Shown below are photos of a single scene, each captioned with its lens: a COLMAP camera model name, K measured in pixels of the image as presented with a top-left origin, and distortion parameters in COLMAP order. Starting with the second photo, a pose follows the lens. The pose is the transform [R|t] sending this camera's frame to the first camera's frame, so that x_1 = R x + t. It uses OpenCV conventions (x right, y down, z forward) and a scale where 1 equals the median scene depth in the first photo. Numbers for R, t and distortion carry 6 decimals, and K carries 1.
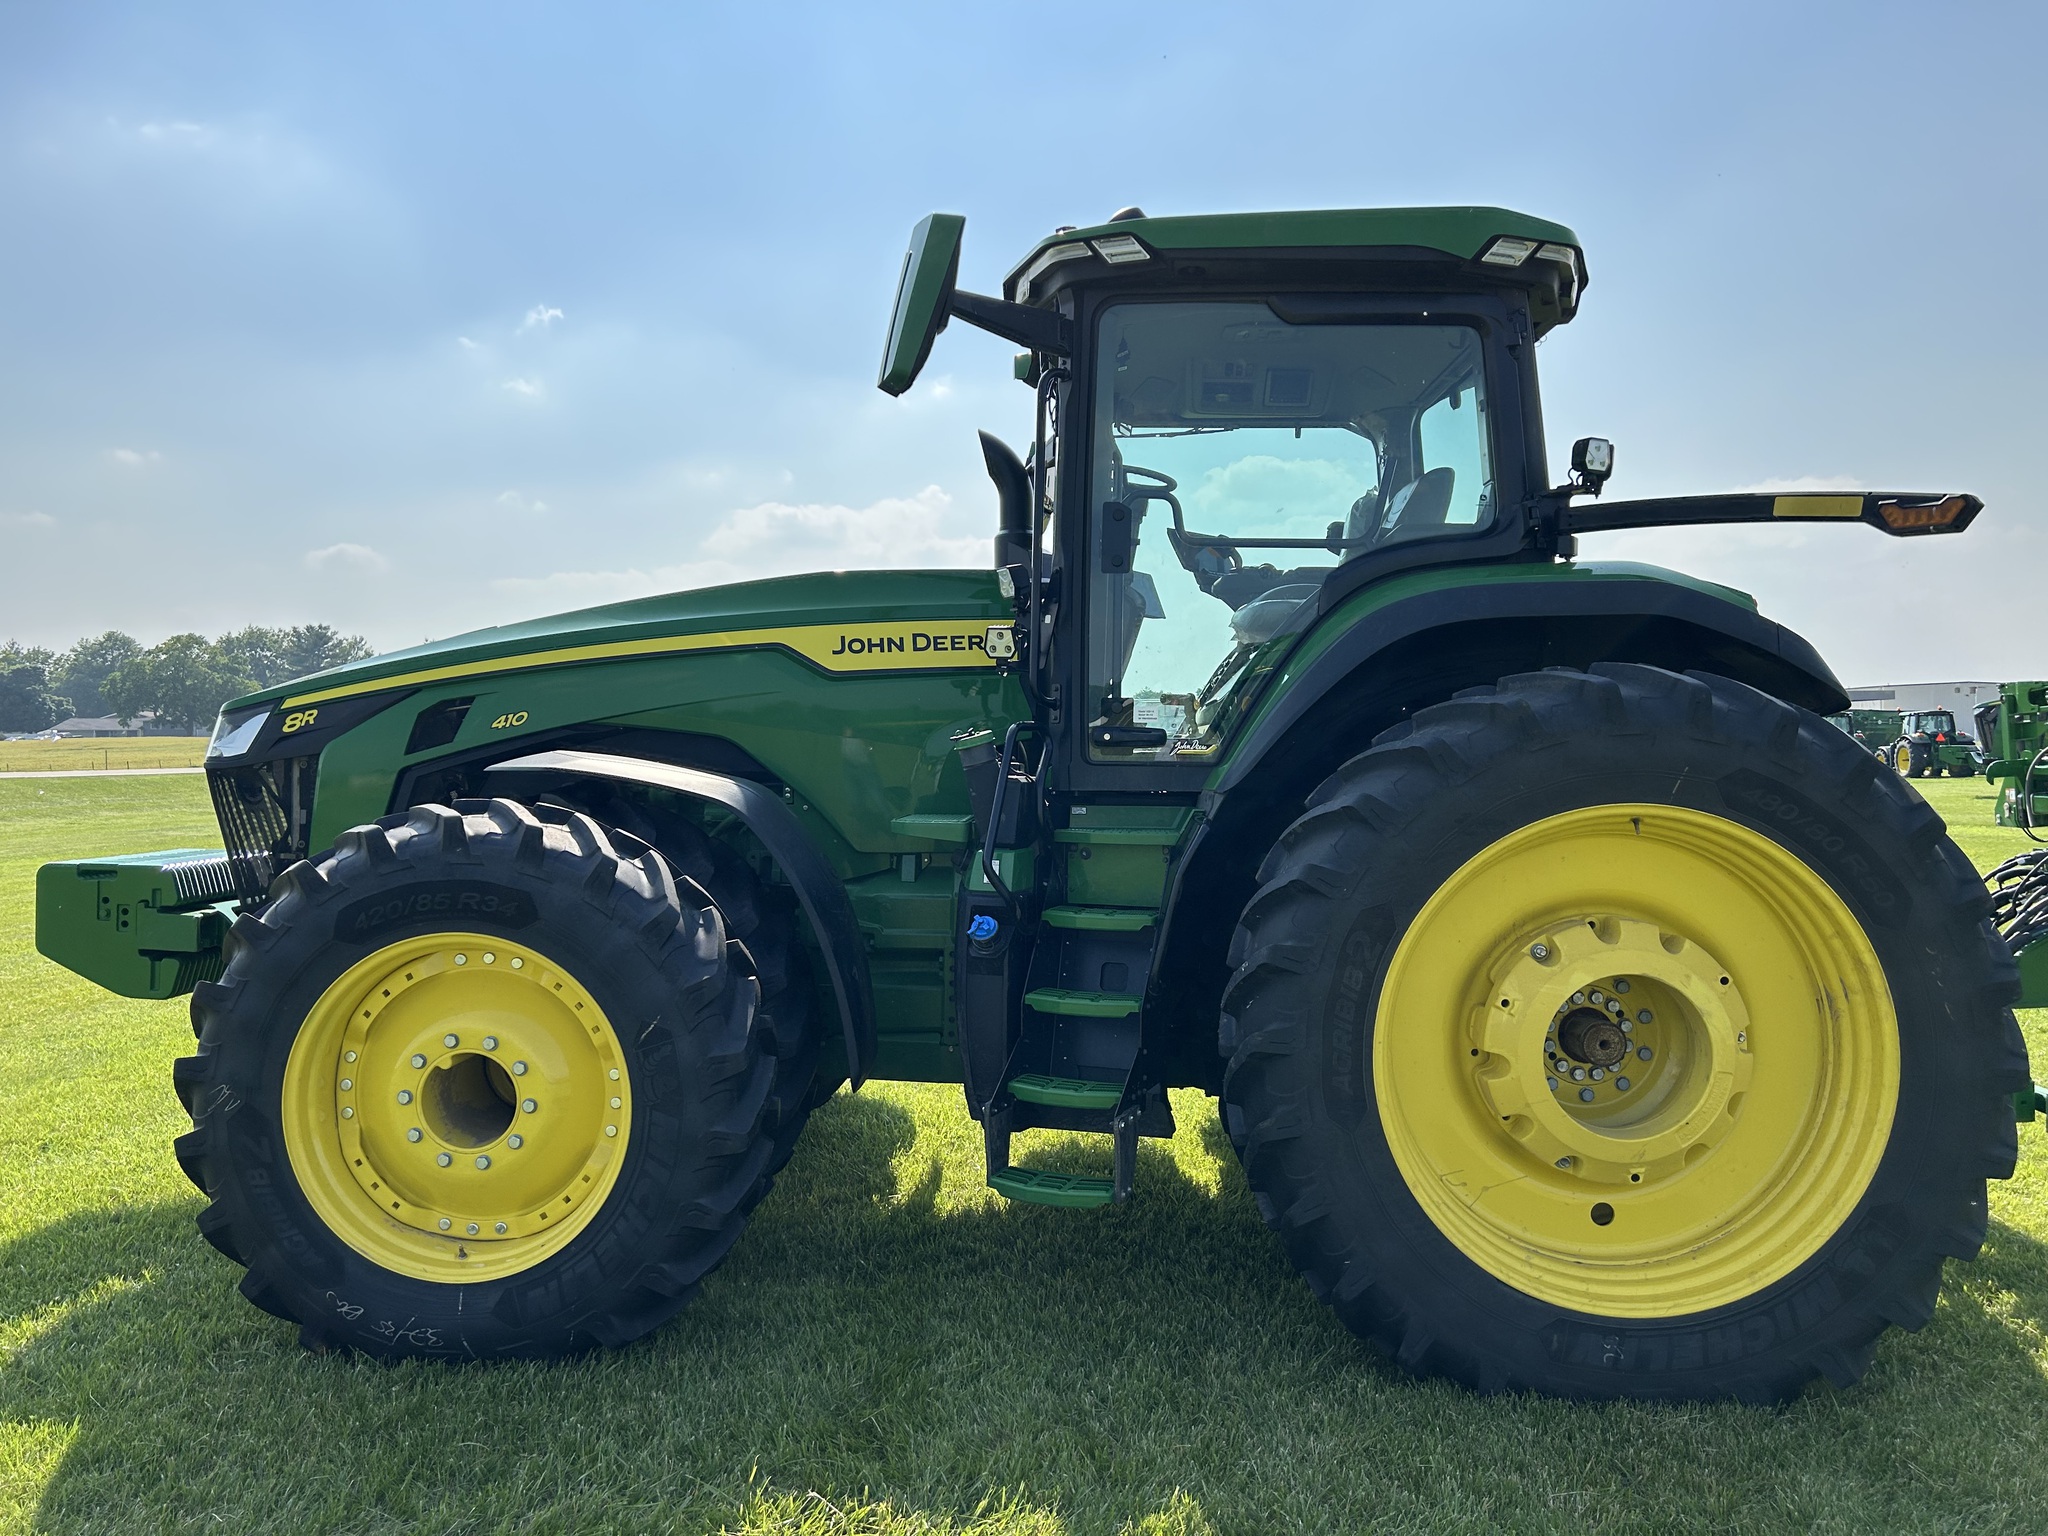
lens RADIAL K [[1545.8, 0, 1009.7], [0, 1545.8, 767.9], [0, 0, 1]] dist [0.071961, -0.087869]
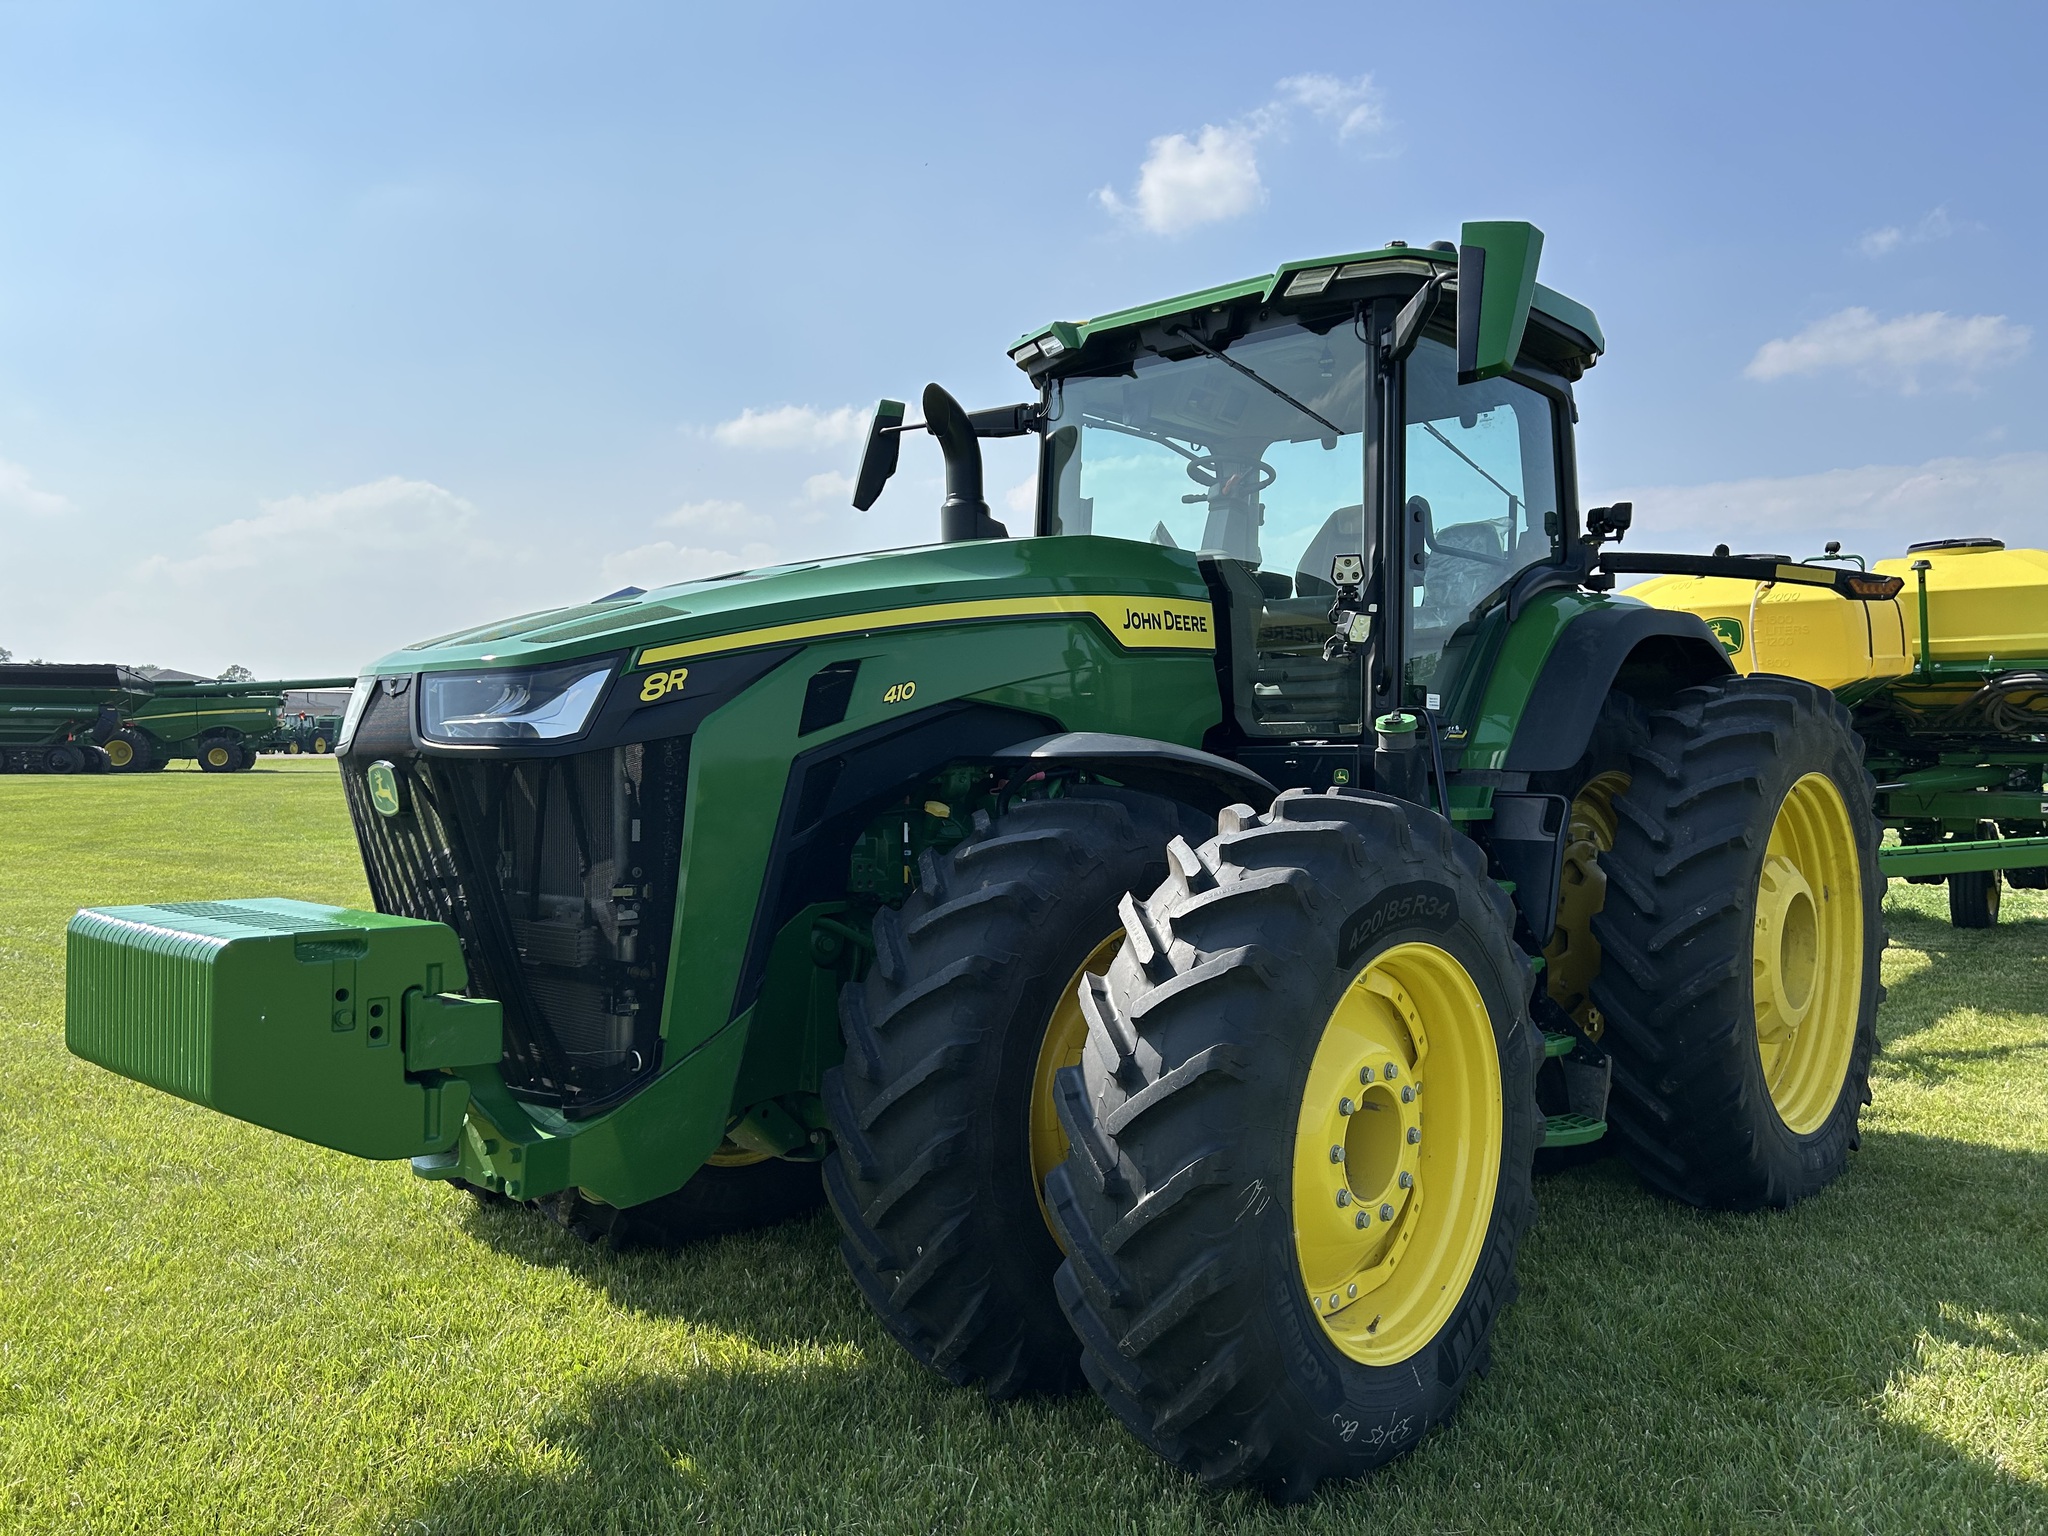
lens RADIAL K [[1545.8, 0, 1011.8], [0, 1545.8, 764.1], [0, 0, 1]] dist [0.071961, -0.087869]
pose [[0.647947, -0.008810, 0.761635, -0.862577], [0.008151, 0.999956, 0.004632, 0.001673], [-0.761642, 0.003207, 0.647990, 0.466202]]
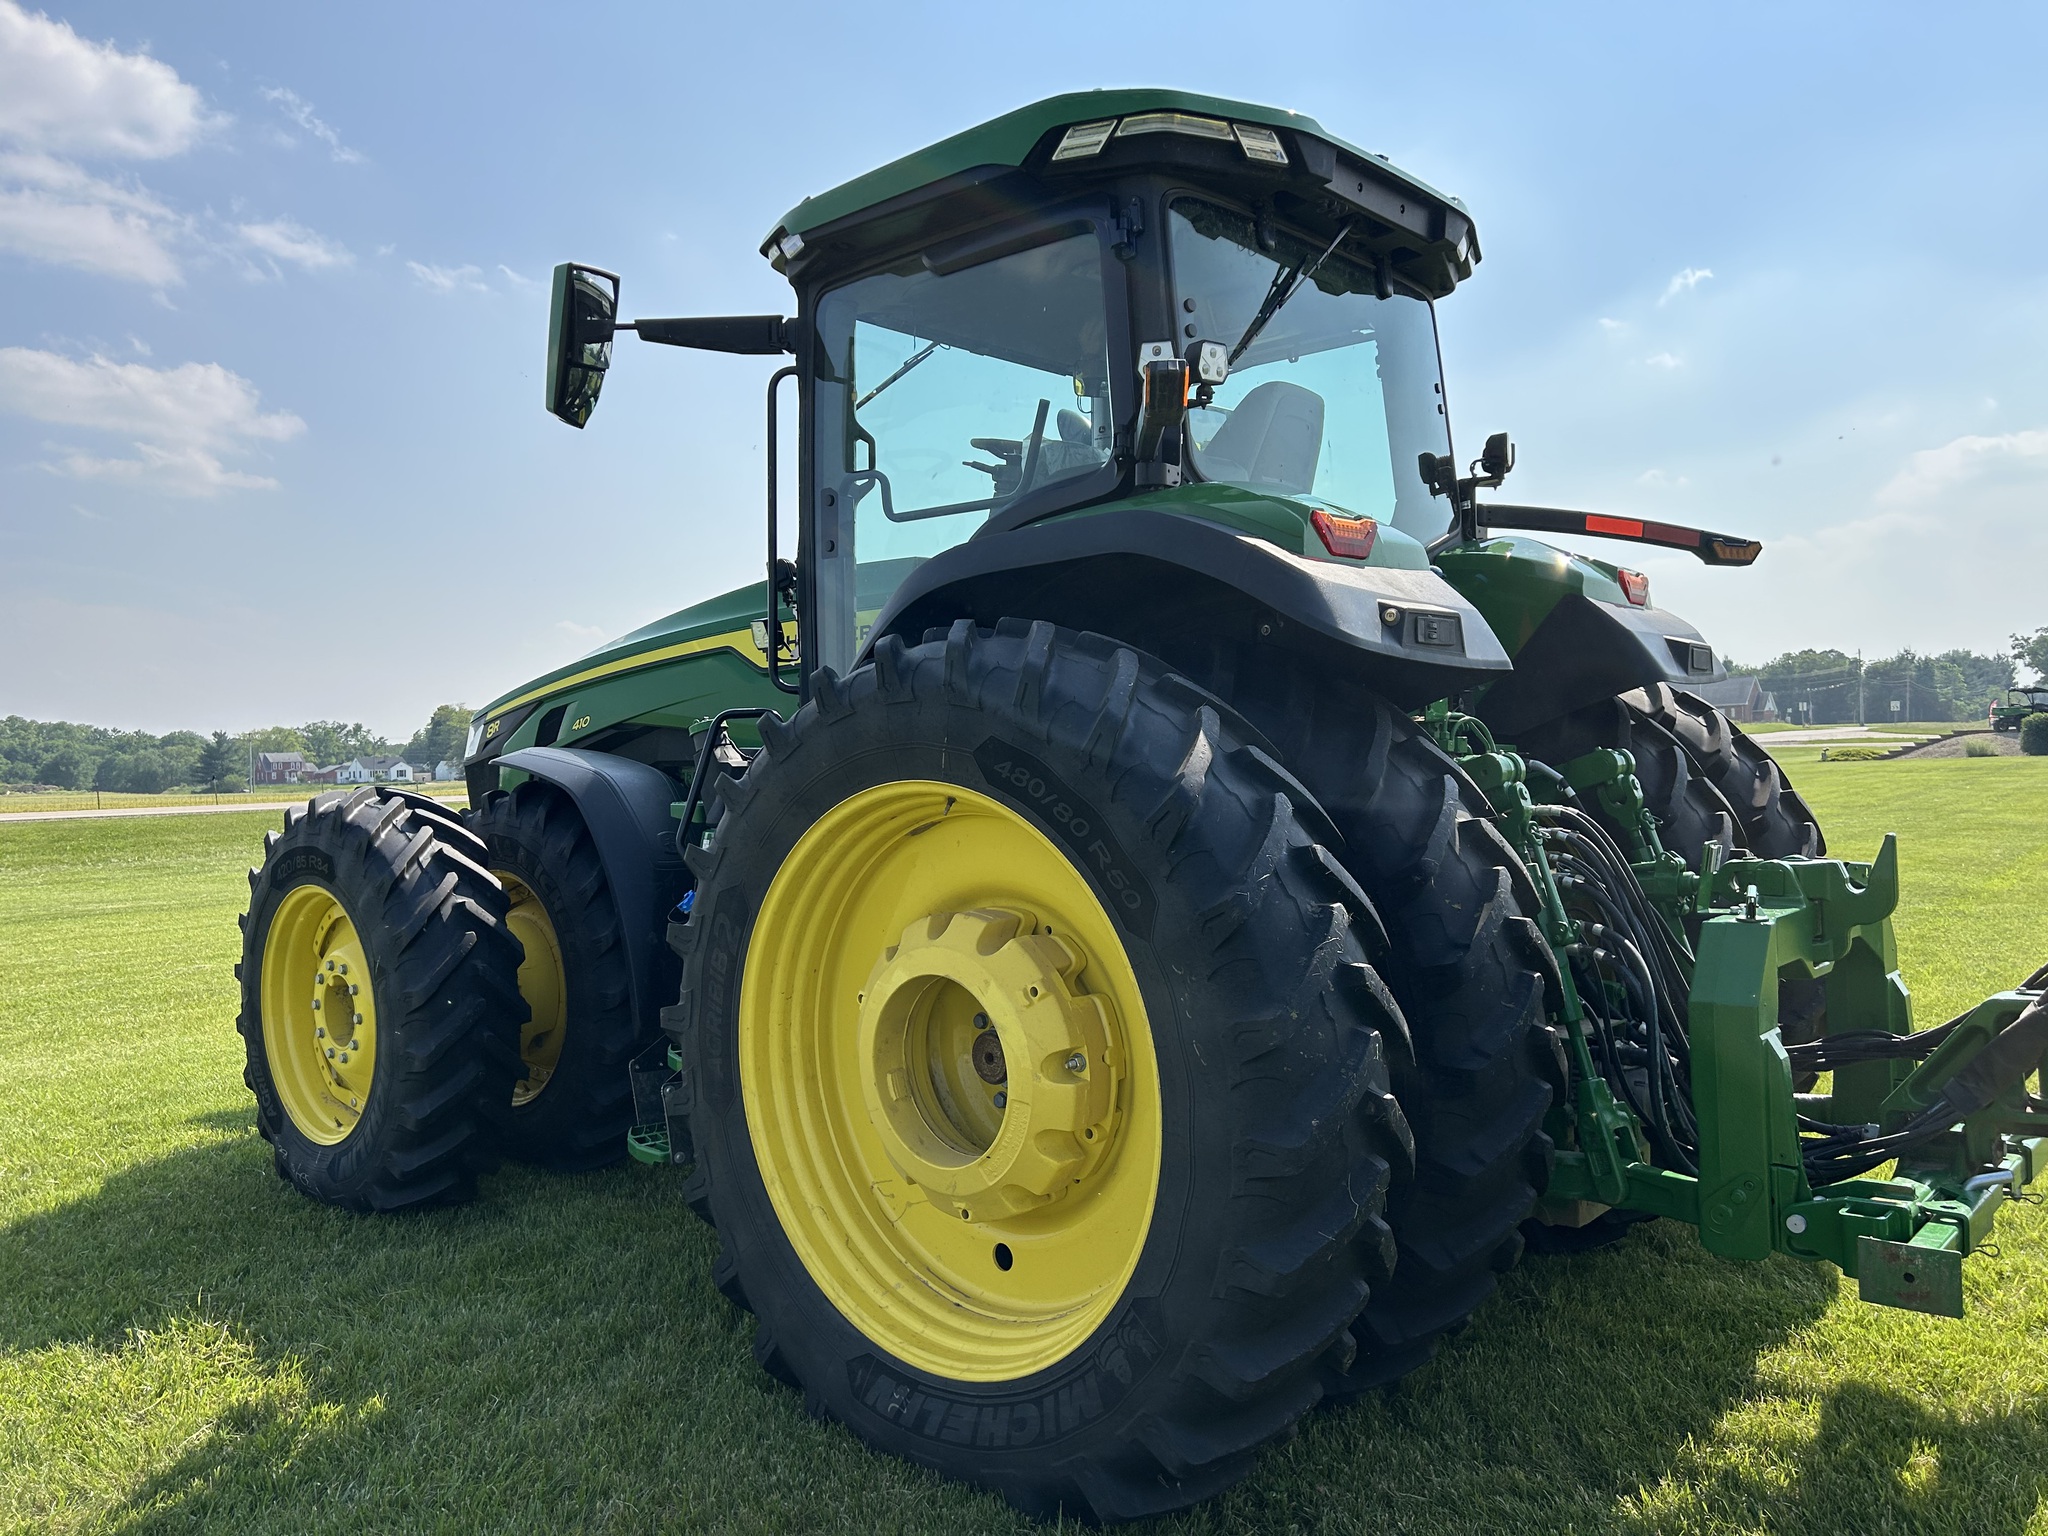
lens RADIAL K [[1545.8, 0, 1017.2], [0, 1545.8, 767.2], [0, 0, 1]] dist [0.071961, -0.087869]
pose [[0.752683, -0.016578, -0.658175, 0.761873], [0.021203, 0.999775, -0.000935, 0.013398], [0.658042, -0.013252, 0.752865, 0.289988]]
